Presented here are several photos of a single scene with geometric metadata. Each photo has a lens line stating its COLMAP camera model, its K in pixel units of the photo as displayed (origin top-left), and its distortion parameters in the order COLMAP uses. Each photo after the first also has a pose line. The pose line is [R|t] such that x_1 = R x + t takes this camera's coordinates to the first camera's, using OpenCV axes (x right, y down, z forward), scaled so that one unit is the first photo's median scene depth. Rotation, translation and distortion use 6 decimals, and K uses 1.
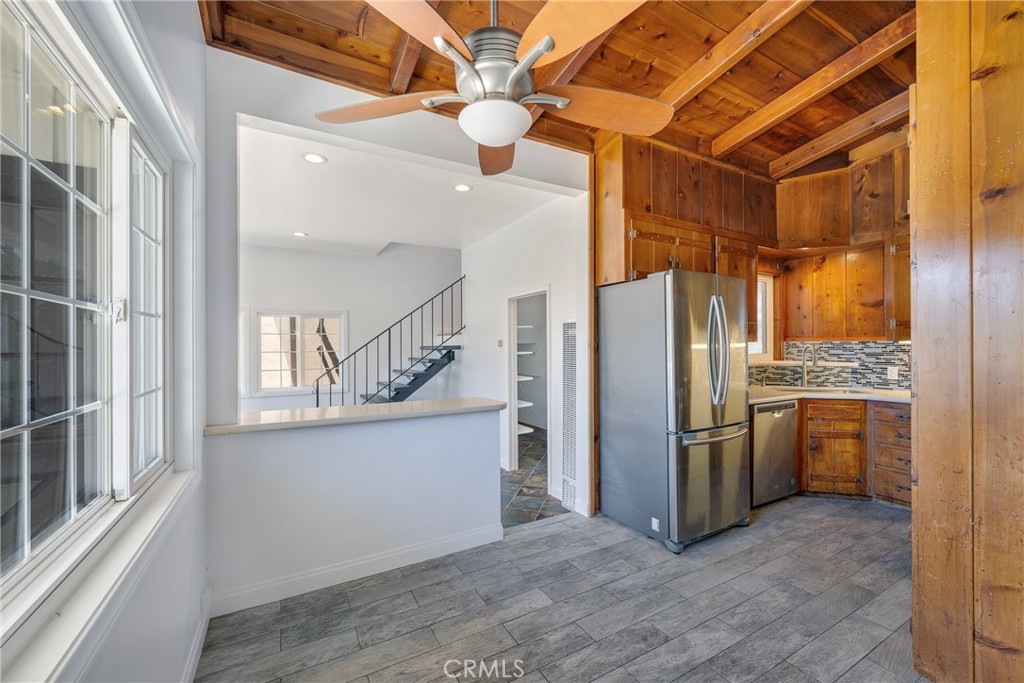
lens RADIAL K [[408.1, 0, 501.6], [0, 408.1, 341.0], [0, 0, 1]] dist [0.000295, -0.000083]
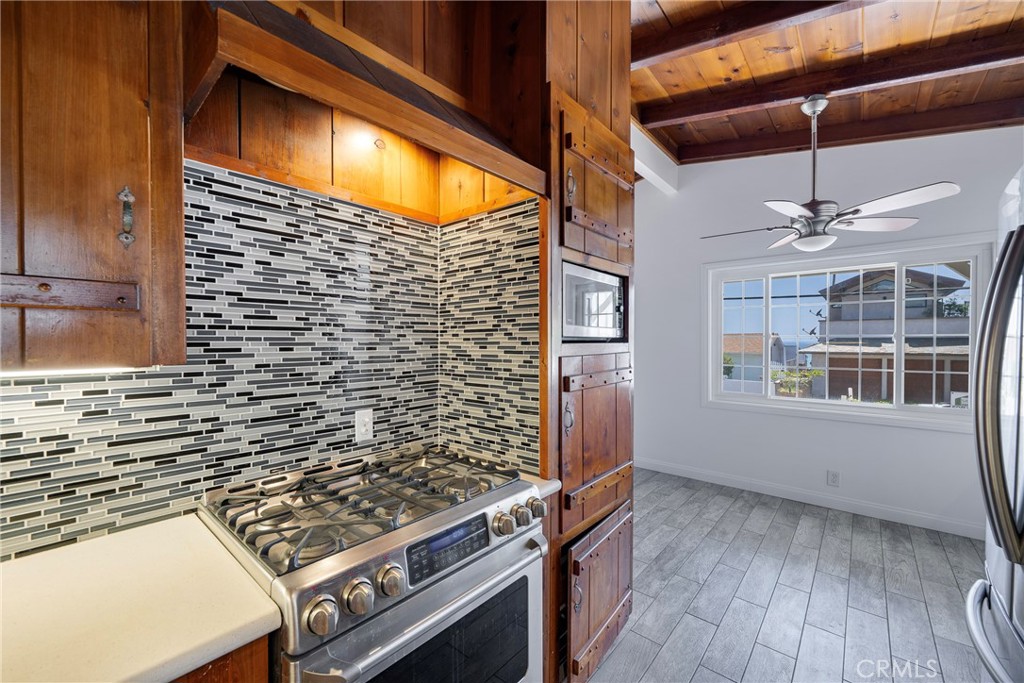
lens RADIAL K [[408.1, 0, 504.4], [0, 408.1, 345.7], [0, 0, 1]] dist [0.000295, -0.000083]
pose [[-0.941850, 0.010965, -0.335854, 1.325422], [0.009608, 0.999938, 0.005701, -0.023854], [0.335895, 0.002142, -0.941897, 1.522871]]
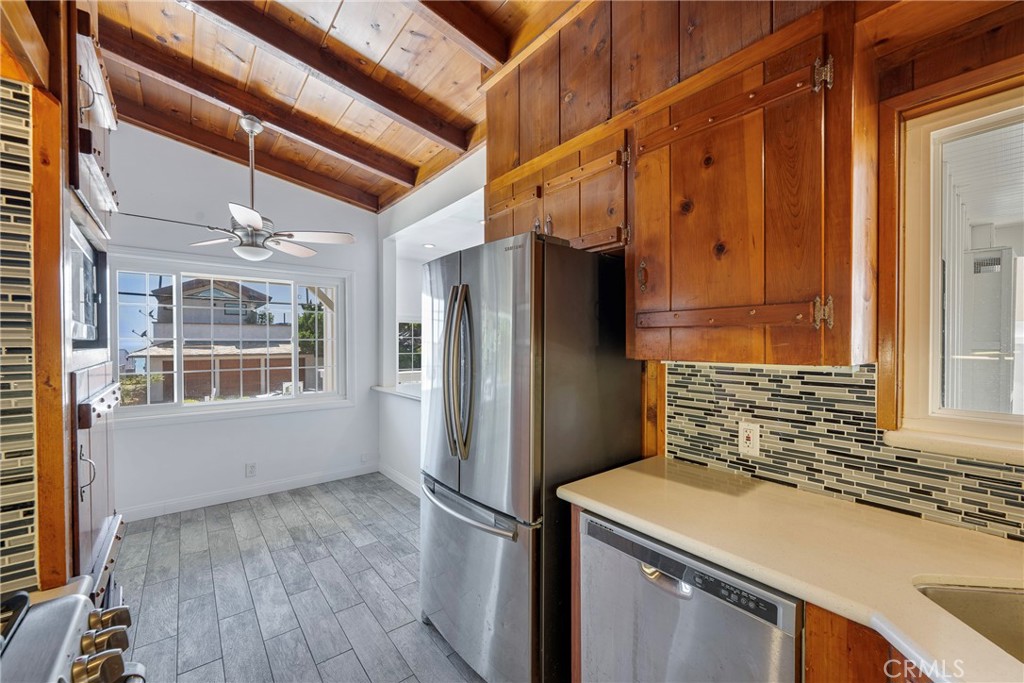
lens RADIAL K [[408.1, 0, 517.7], [0, 408.1, 344.2], [0, 0, 1]] dist [0.000295, -0.000083]
pose [[0.181935, 0.010408, -0.983256, 1.501694], [0.009278, 0.999881, 0.012300, -0.030318], [0.983267, -0.011361, 0.181816, 1.262912]]
